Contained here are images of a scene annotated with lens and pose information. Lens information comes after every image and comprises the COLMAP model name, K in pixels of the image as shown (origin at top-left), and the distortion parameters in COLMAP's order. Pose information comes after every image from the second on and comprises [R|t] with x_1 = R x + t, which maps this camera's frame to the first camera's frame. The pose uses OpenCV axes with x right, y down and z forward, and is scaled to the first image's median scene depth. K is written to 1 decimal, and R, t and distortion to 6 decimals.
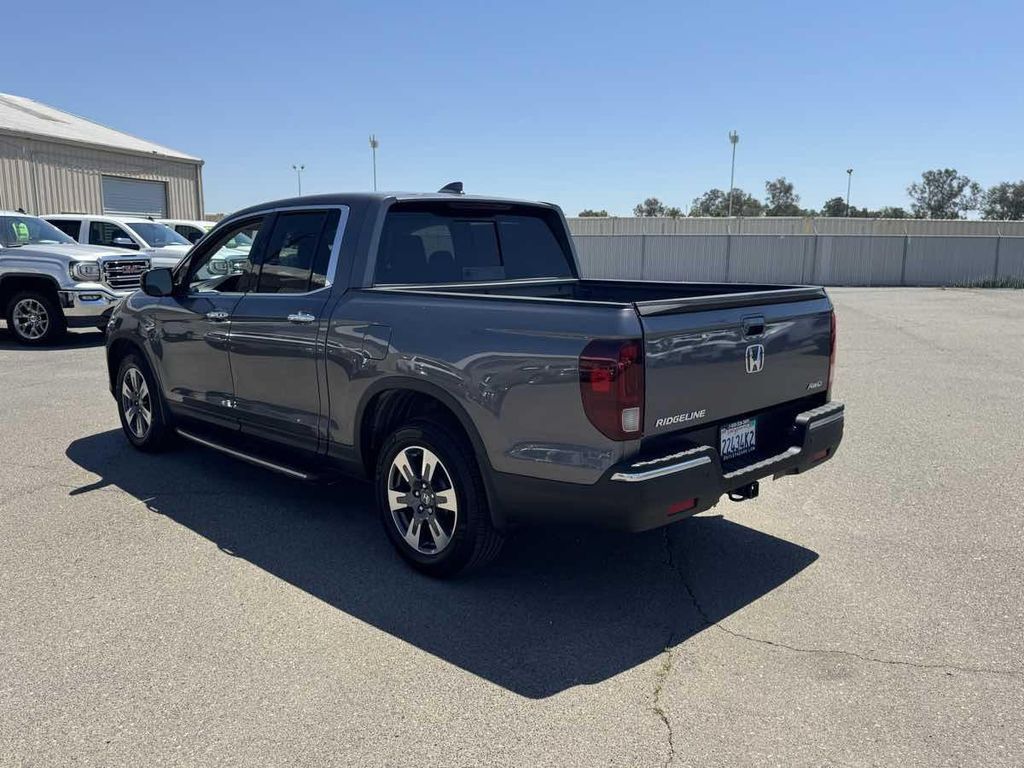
lens RADIAL K [[853.0, 0, 517.9], [0, 853.0, 385.7], [0, 0, 1]] dist [0.108393, -0.177235]
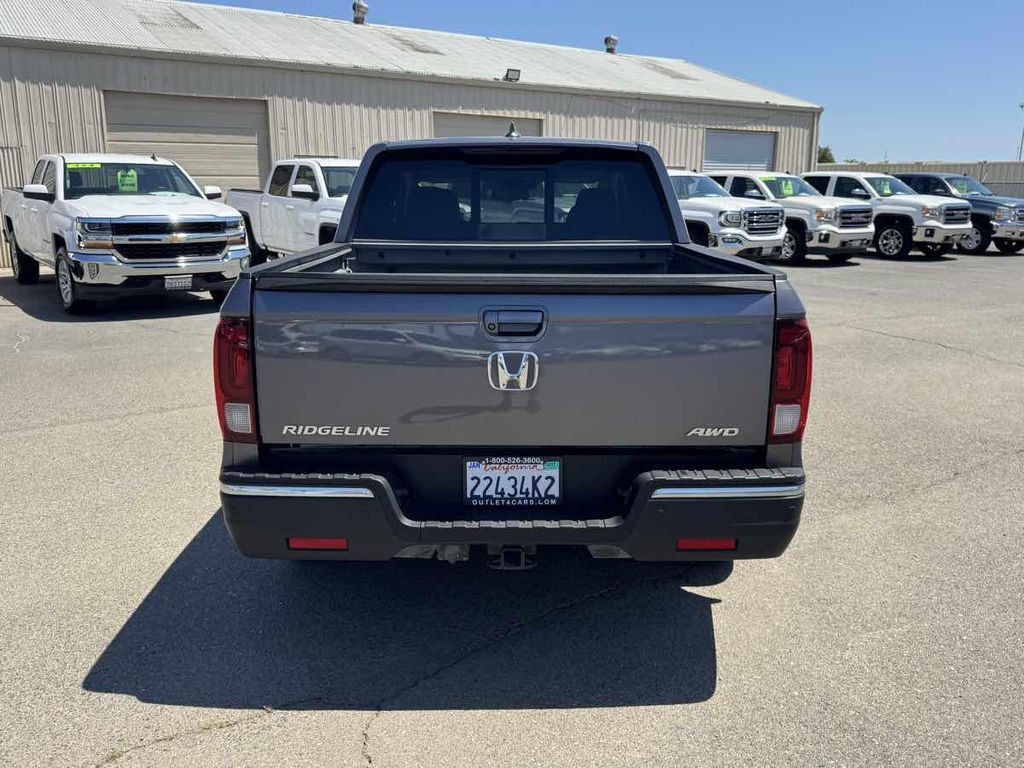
lens RADIAL K [[853.0, 0, 513.2], [0, 853.0, 382.2], [0, 0, 1]] dist [0.108393, -0.177235]
pose [[0.699513, 0.155234, -0.697555, 0.150492], [-0.118727, 0.987801, 0.100764, -0.018210], [0.704688, 0.012333, 0.709410, 0.104207]]
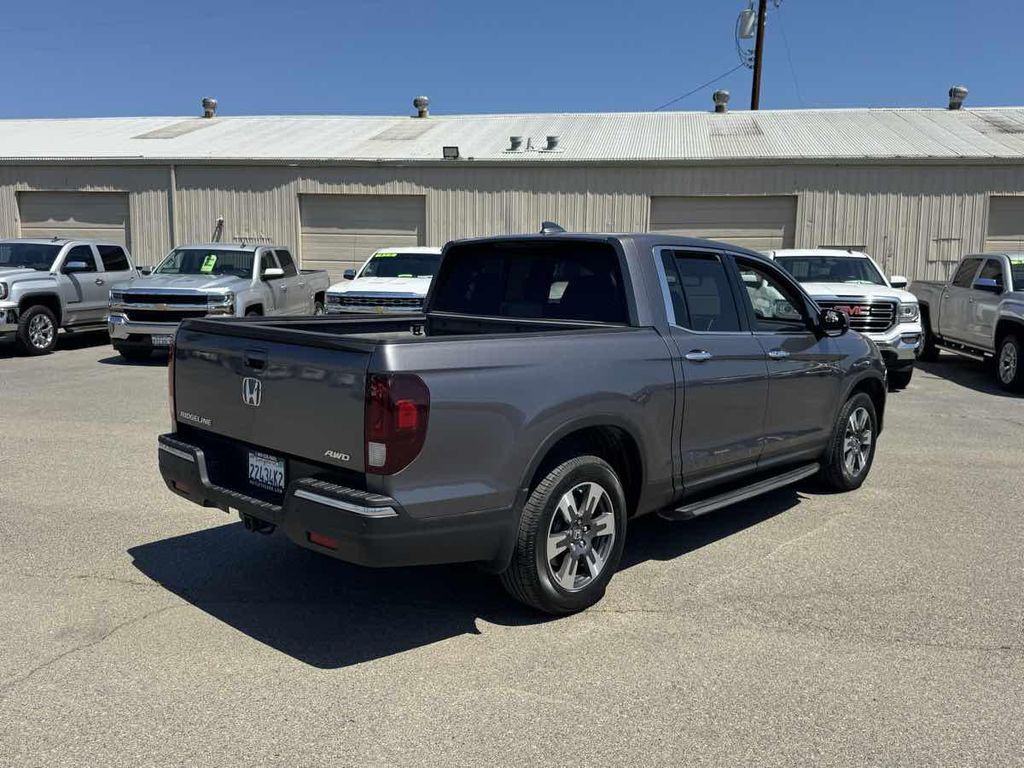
lens RADIAL K [[853.0, 0, 513.7], [0, 853.0, 390.7], [0, 0, 1]] dist [0.108393, -0.177235]
pose [[0.028356, 0.133634, -0.990625, 0.255898], [-0.182888, 0.974989, 0.126290, -0.042982], [0.982725, 0.177592, 0.052087, 0.250203]]
